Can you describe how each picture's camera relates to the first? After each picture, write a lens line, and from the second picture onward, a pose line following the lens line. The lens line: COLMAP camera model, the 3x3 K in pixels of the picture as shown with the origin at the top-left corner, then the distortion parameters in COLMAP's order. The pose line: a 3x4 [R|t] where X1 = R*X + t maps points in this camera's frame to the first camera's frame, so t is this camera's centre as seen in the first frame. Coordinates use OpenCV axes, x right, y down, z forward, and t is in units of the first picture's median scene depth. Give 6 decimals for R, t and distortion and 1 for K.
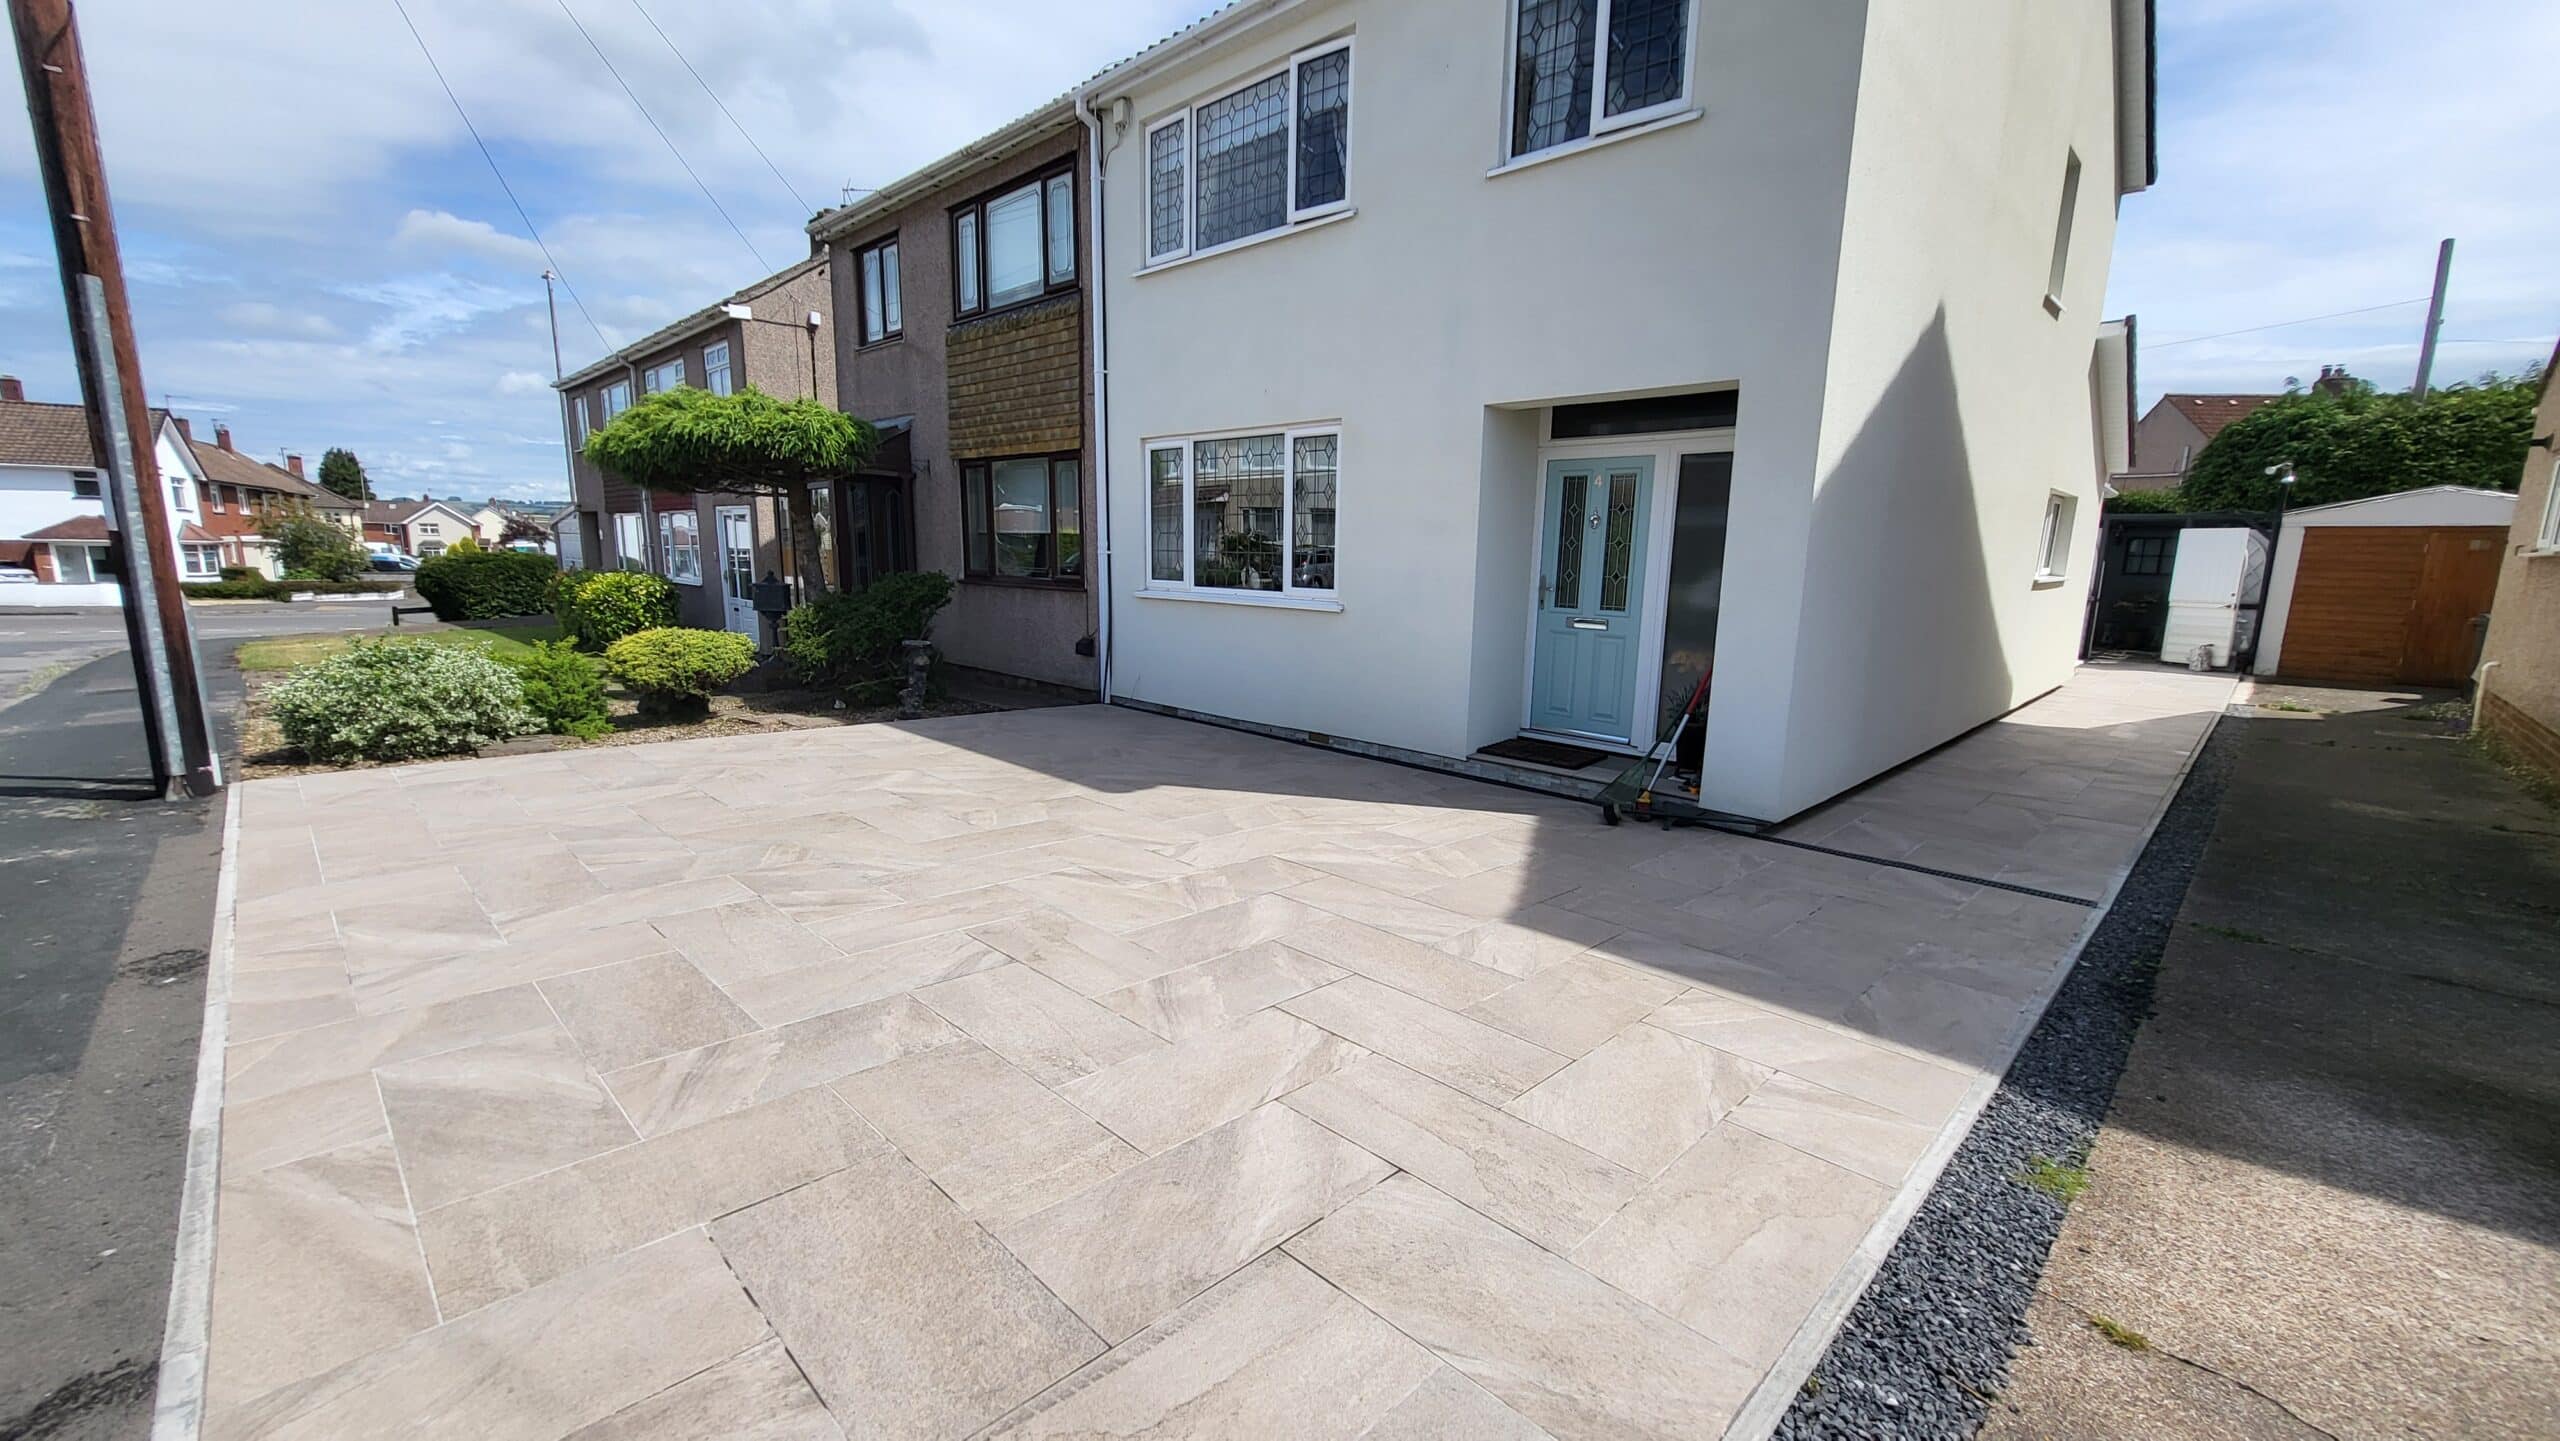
lens RADIAL K [[1006.4, 0, 1278.0], [0, 1006.4, 737.6], [0, 0, 1]] dist [-0.001502, 0.000467]
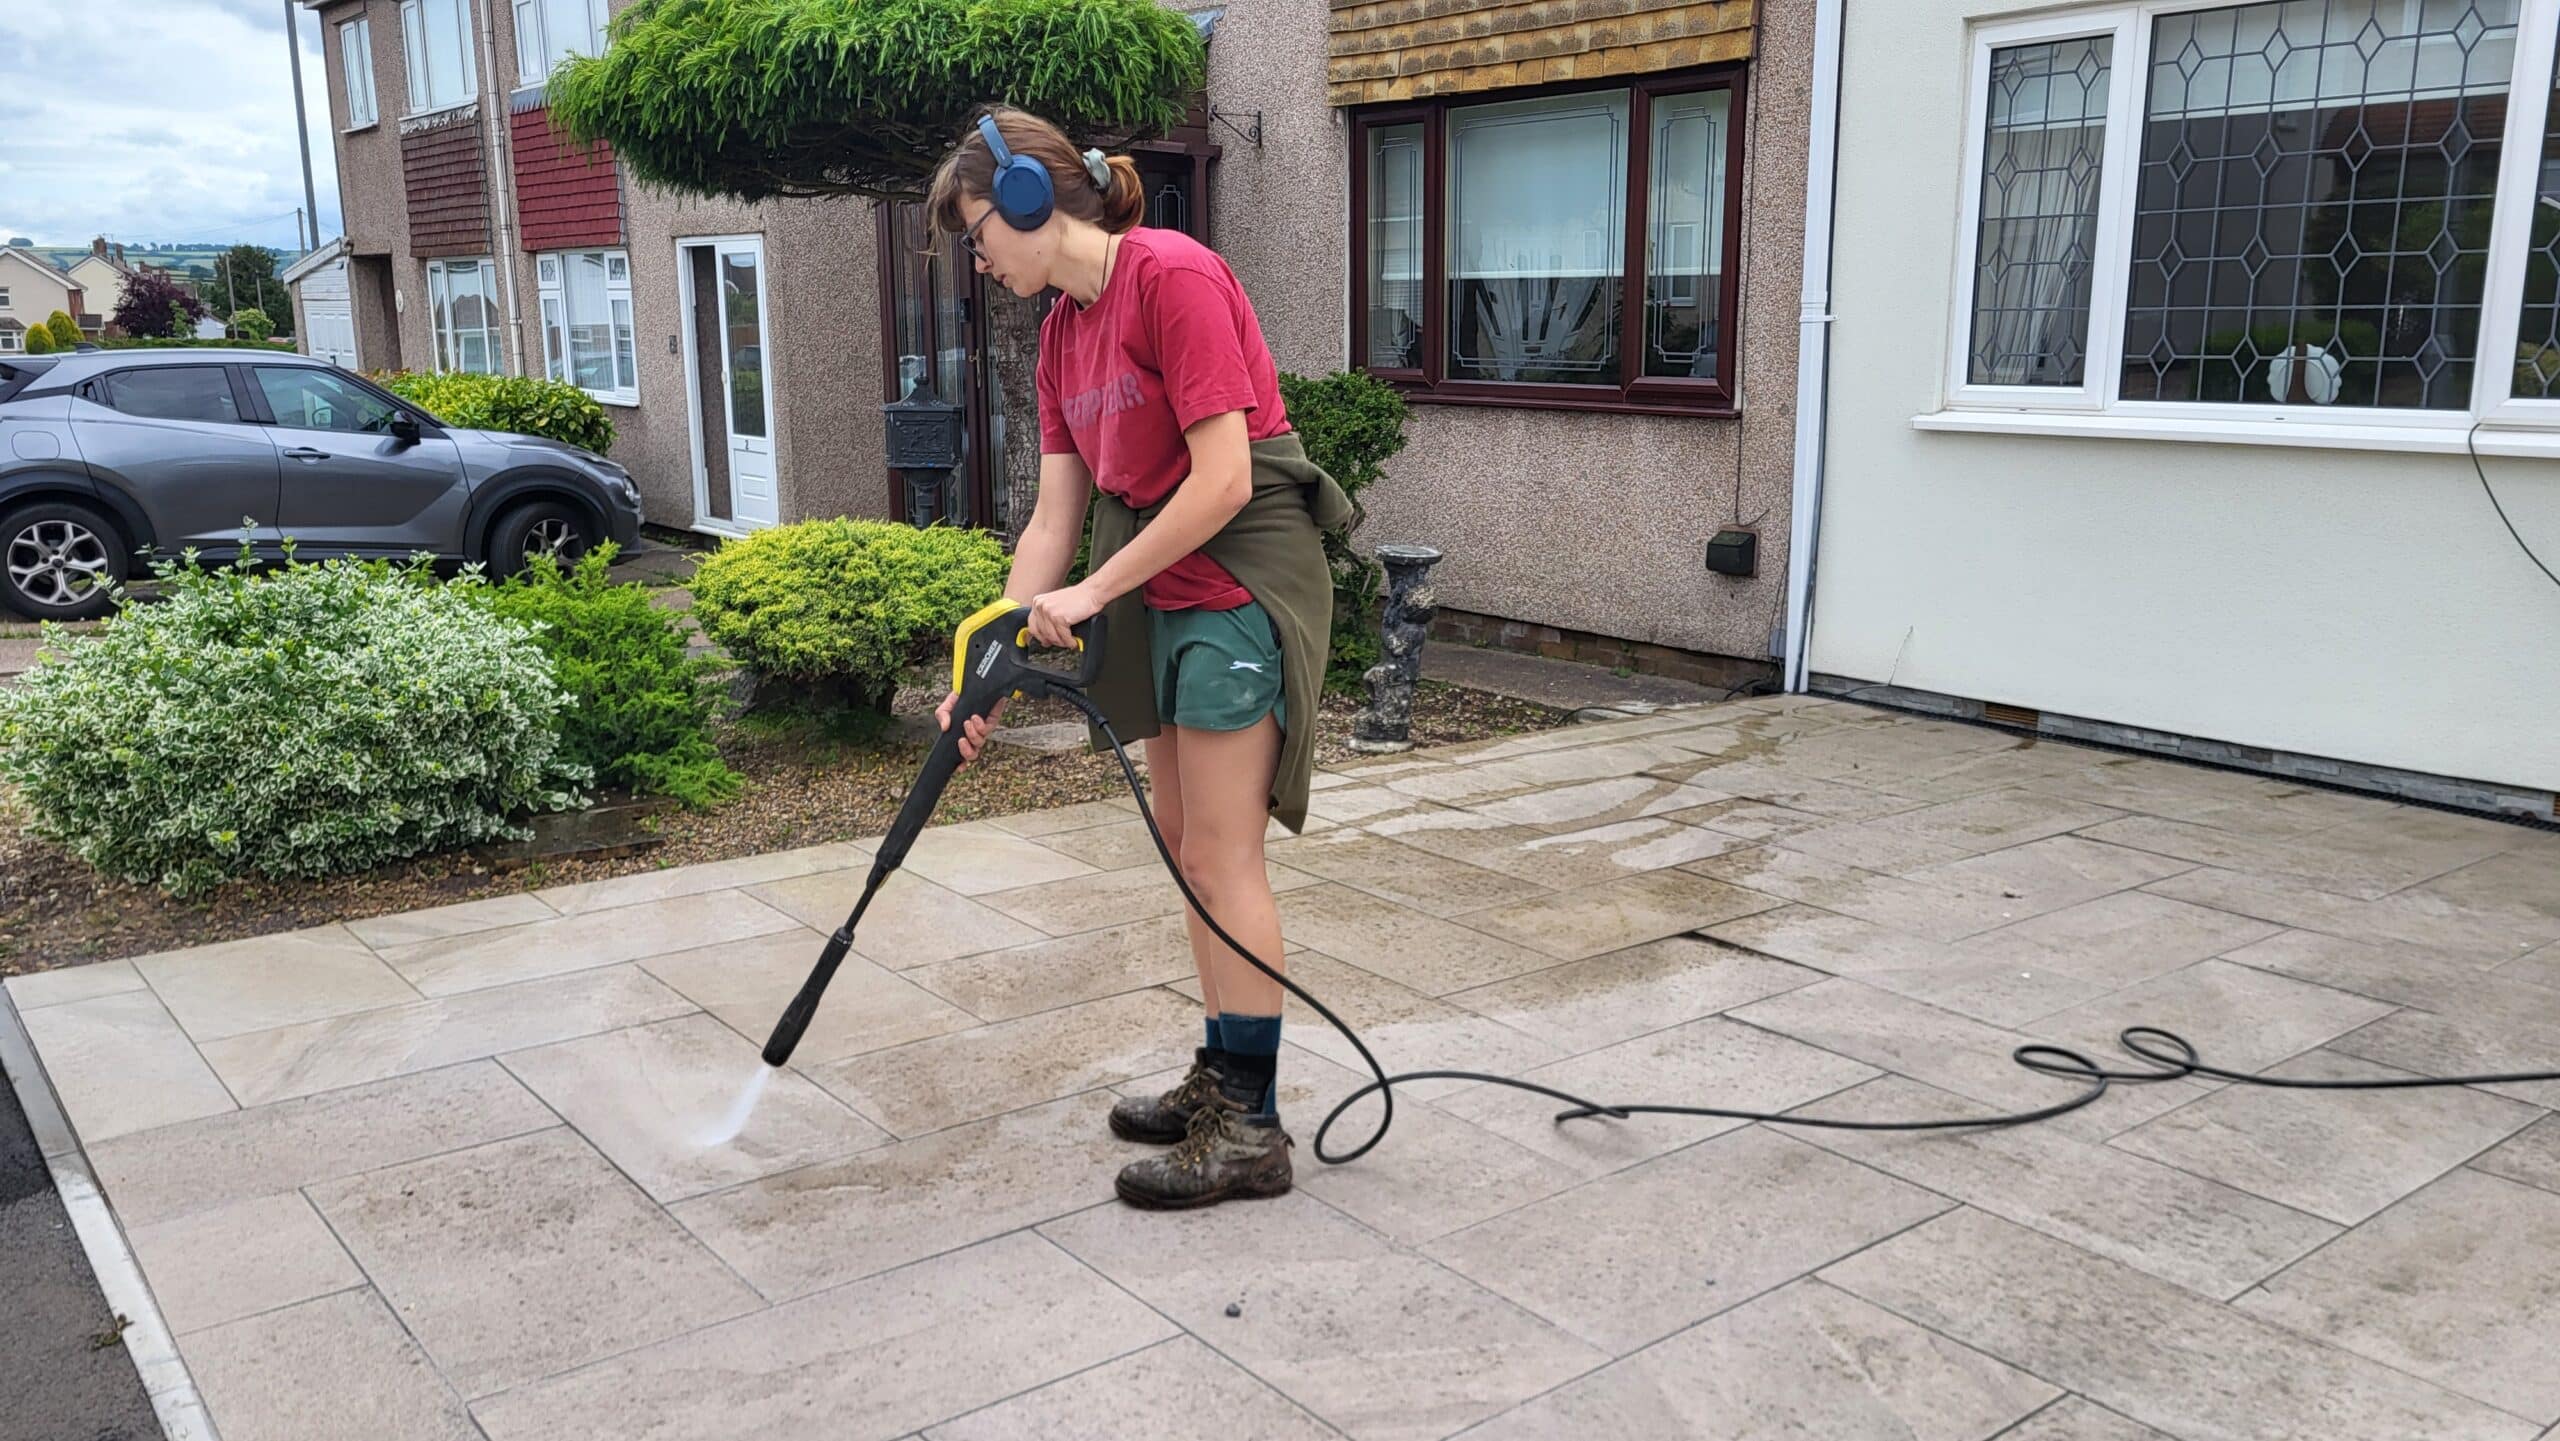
lens RADIAL K [[1937.4, 0, 1319.6], [0, 1937.4, 718.0], [0, 0, 1]] dist [0.049961, -0.003553]
pose [[0.994863, 0.003718, -0.101162, -0.284212], [-0.001960, 0.999846, 0.017467, -0.037069], [0.101211, -0.017179, 0.994717, 0.200795]]
